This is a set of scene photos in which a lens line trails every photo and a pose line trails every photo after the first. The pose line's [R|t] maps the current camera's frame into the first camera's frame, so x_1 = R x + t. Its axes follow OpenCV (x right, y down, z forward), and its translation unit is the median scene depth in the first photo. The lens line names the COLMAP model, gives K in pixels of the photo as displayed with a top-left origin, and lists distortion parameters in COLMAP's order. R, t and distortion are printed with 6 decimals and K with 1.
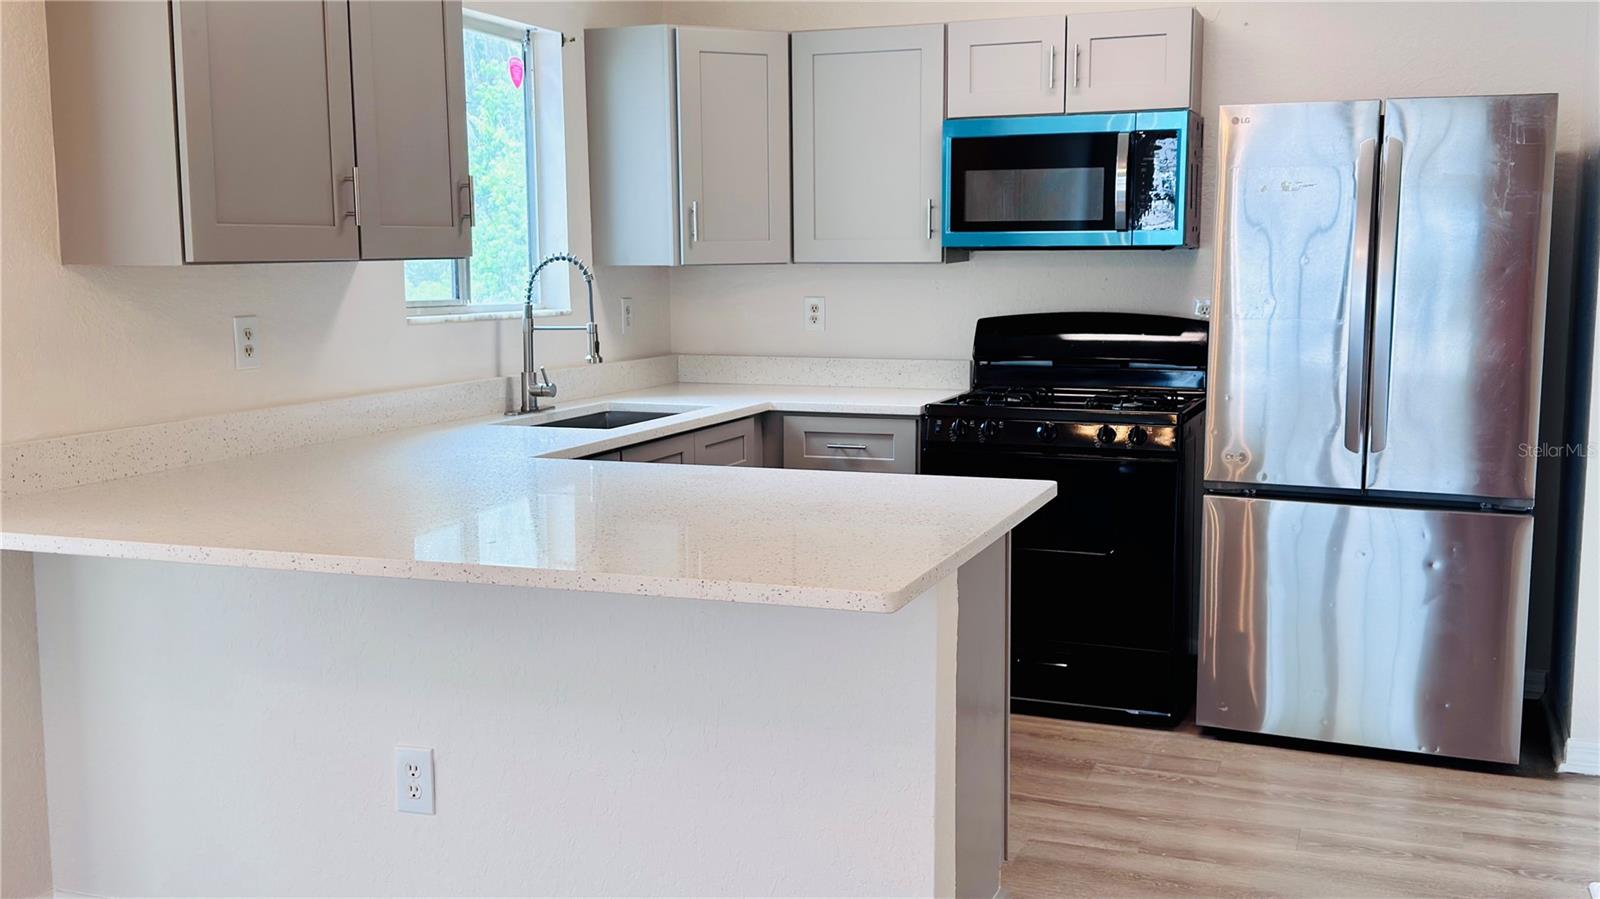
lens RADIAL K [[1585.2, 0, 791.6], [0, 1585.2, 457.9], [0, 0, 1]] dist [0.076933, 0.000000]
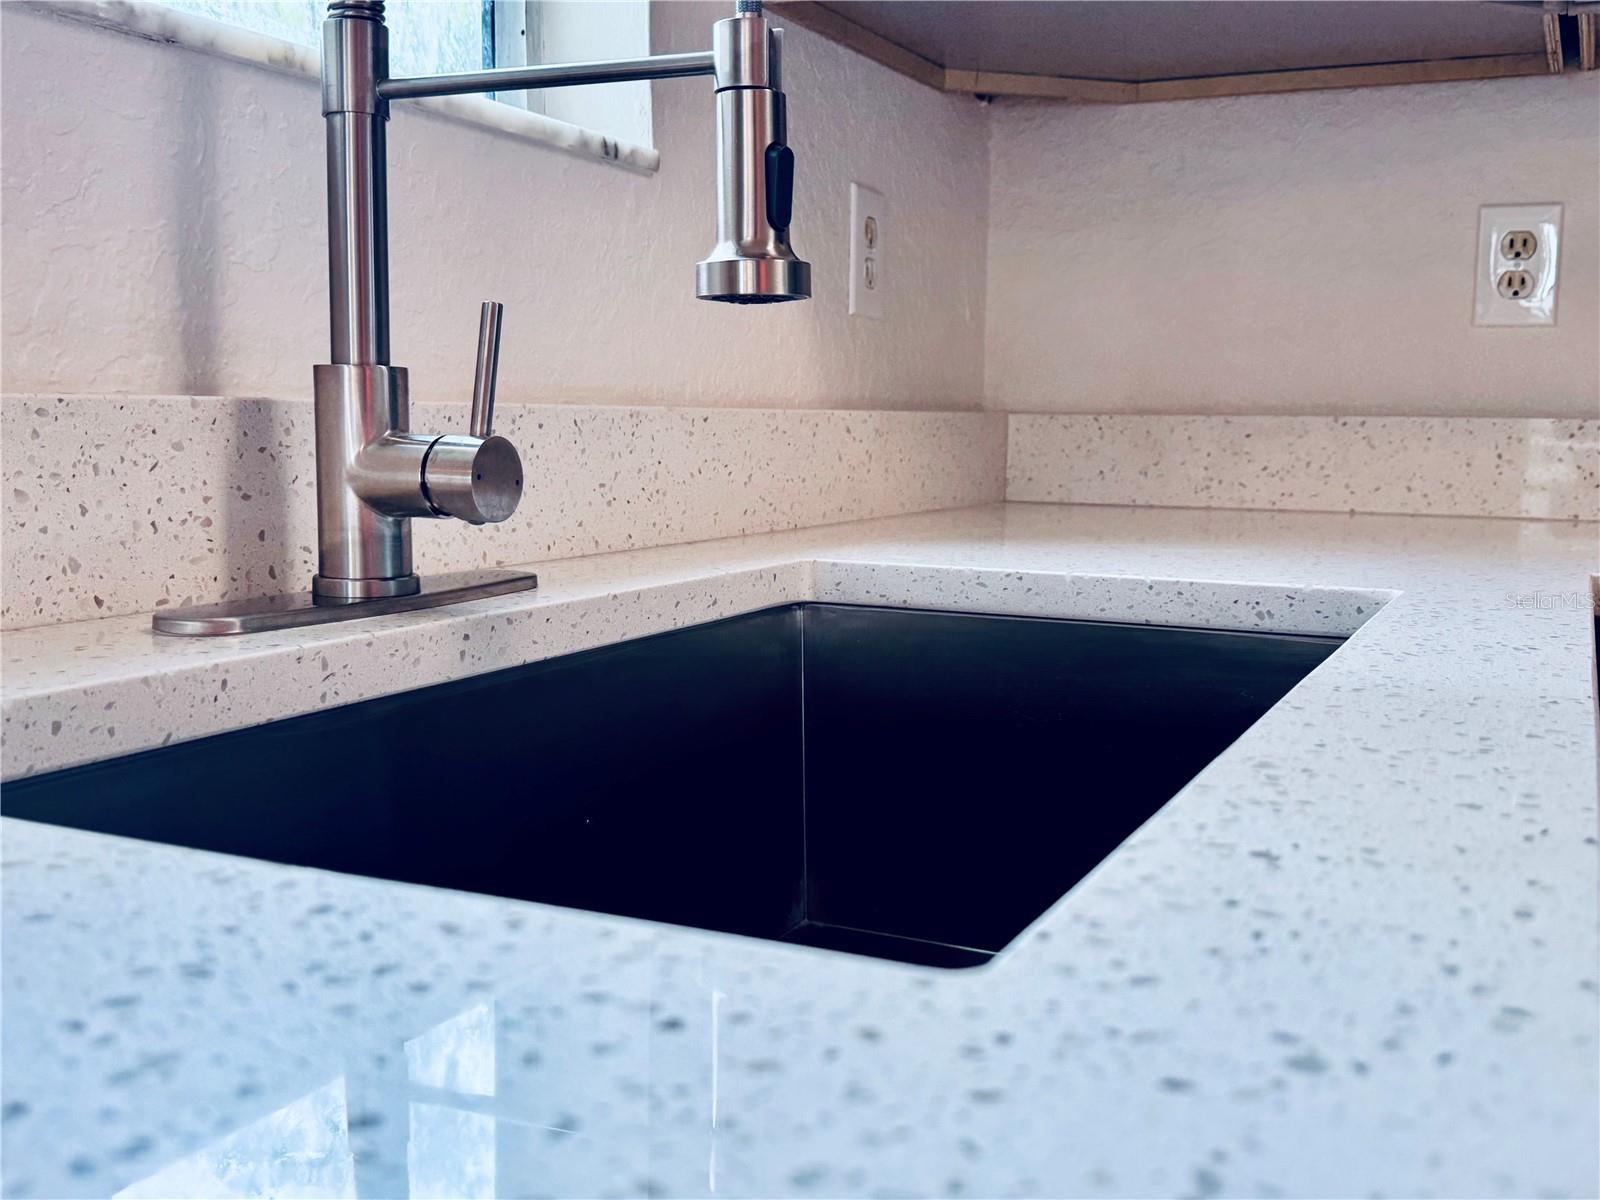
lens RADIAL K [[1593.7, 0, 801.0], [0, 1593.7, 600.3], [0, 0, 1]] dist [0.066570, 0.000000]
pose [[0.996449, 0.027053, -0.079738, -0.105145], [-0.027729, 0.999588, -0.007382, -0.029660], [0.079506, 0.009567, 0.996789, 0.831633]]
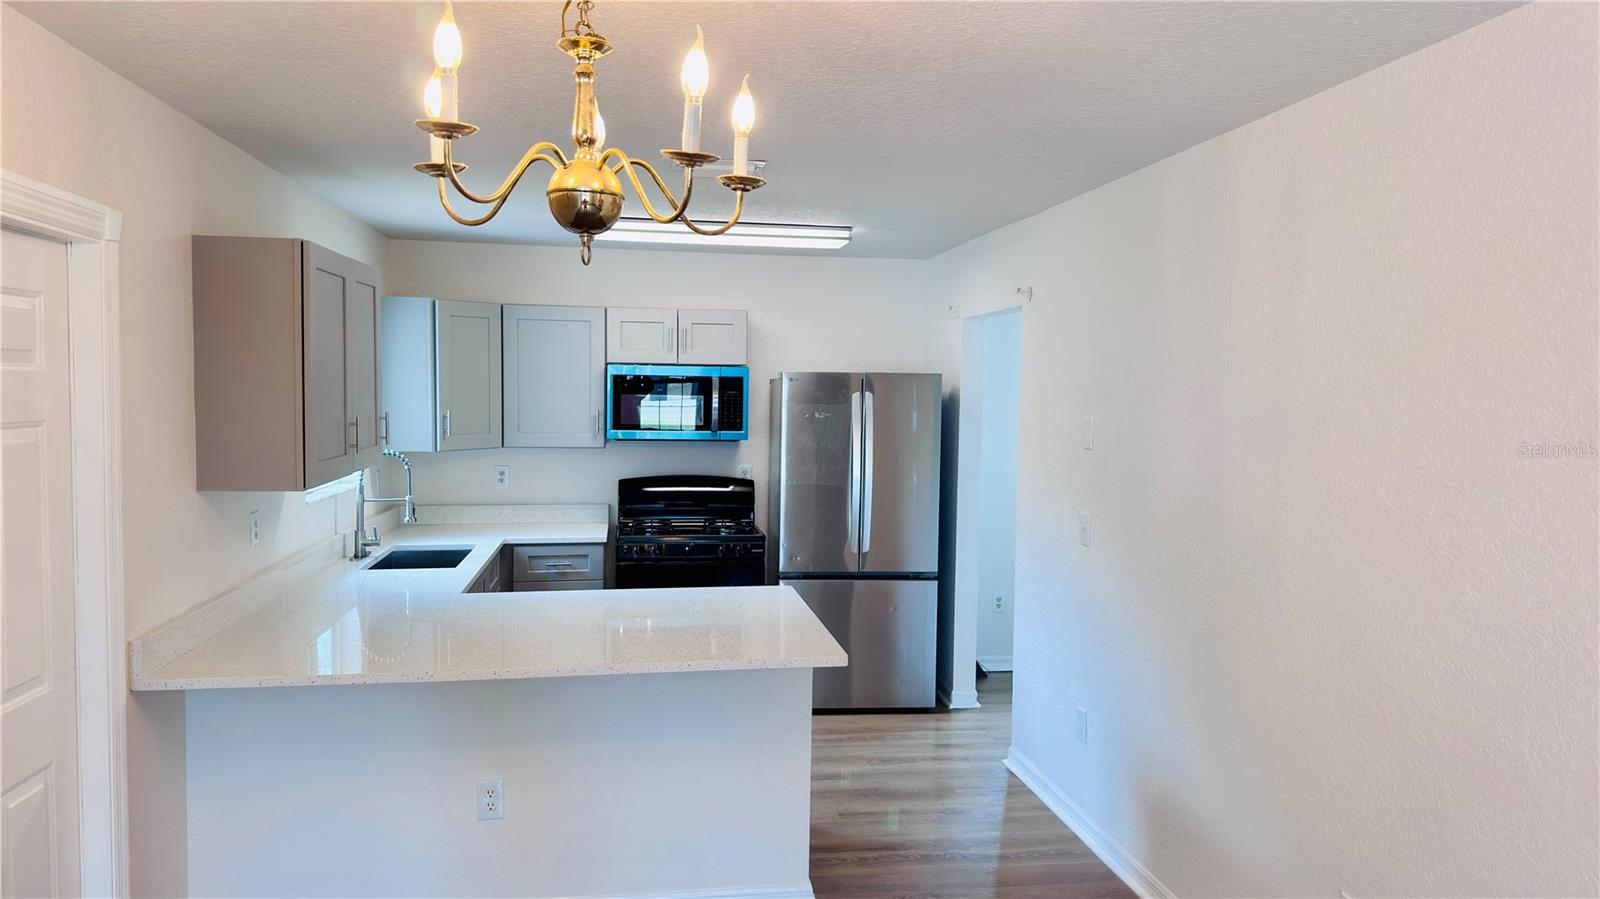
lens RADIAL K [[1129.7, 0, 803.4], [0, 1129.7, 437.5], [0, 0, 1]] dist [0.057112, -0.086241]
pose [[0.869400, -0.009834, 0.494011, -0.328784], [0.048880, 0.996609, -0.066185, -0.049022], [-0.491686, 0.081688, 0.866933, -0.135031]]
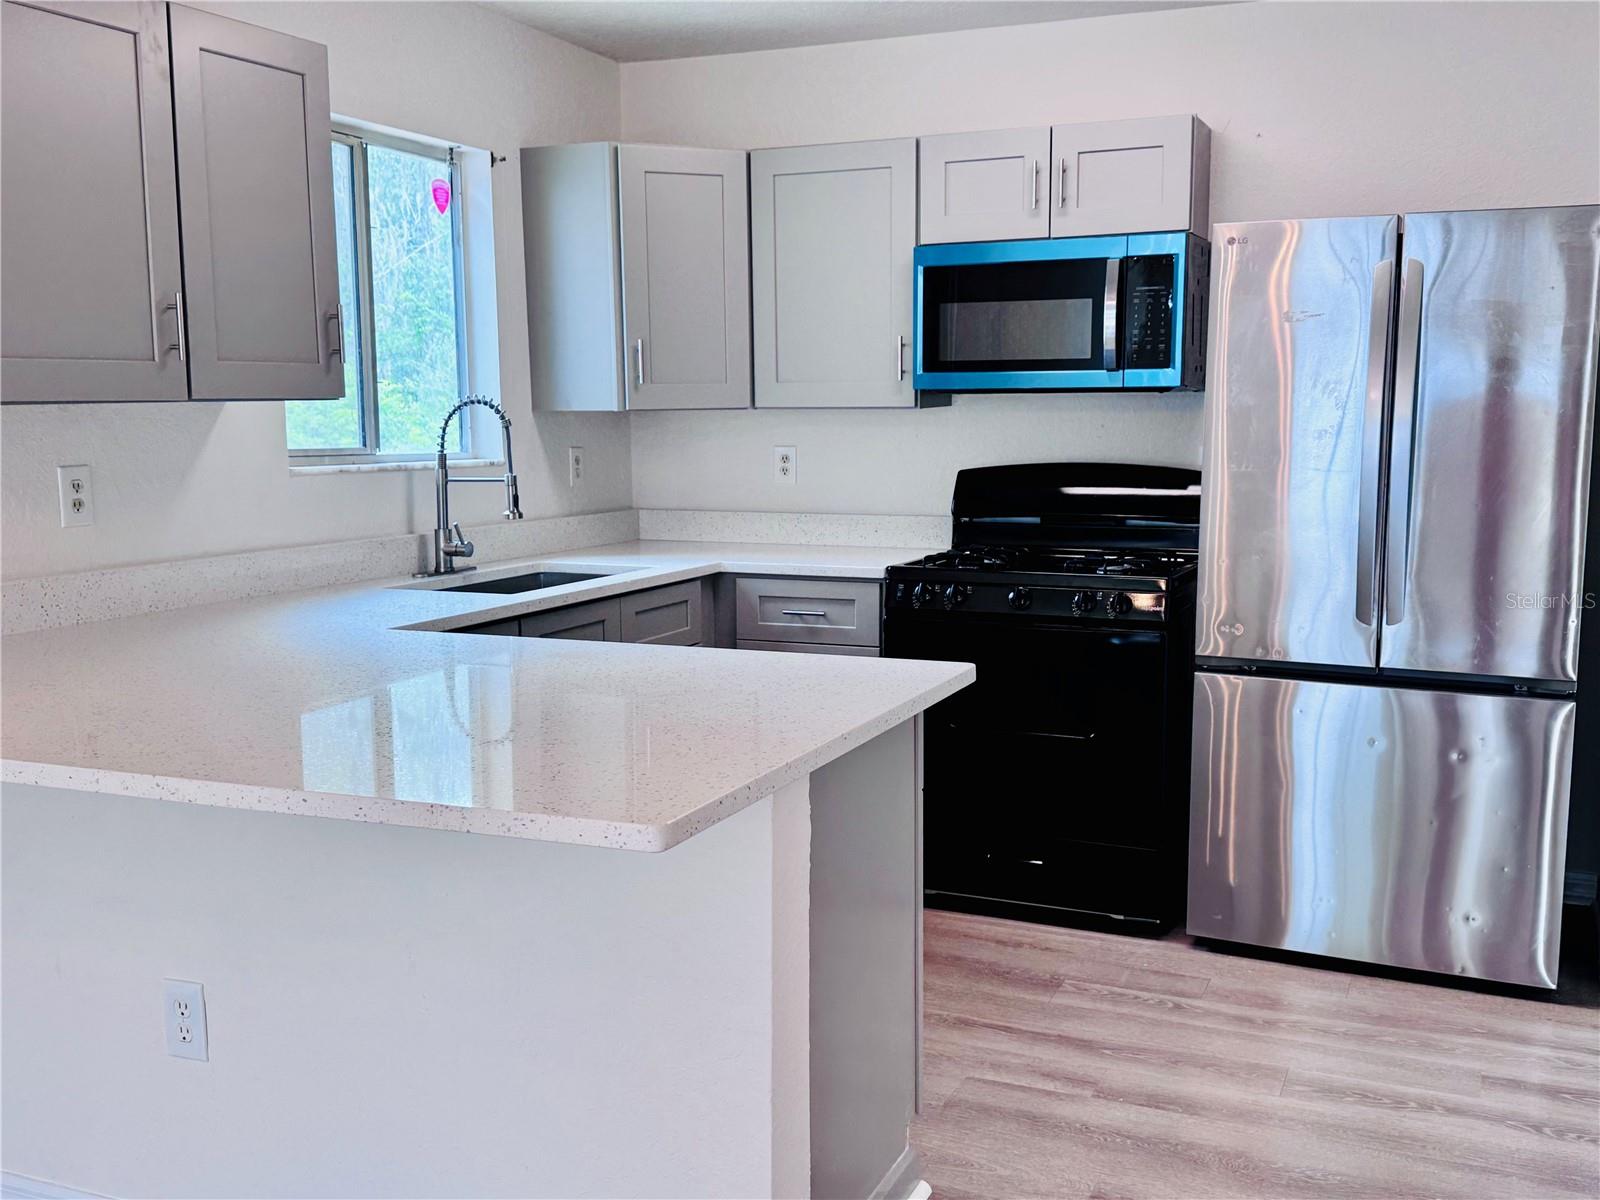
lens RADIAL K [[1593.7, 0, 795.1], [0, 1593.7, 622.9], [0, 0, 1]] dist [0.066570, 0.000000]
pose [[0.998896, 0.005348, -0.046668, 0.074959], [-0.004993, 0.999958, 0.007719, -0.008846], [0.046707, -0.007478, 0.998881, 0.106341]]
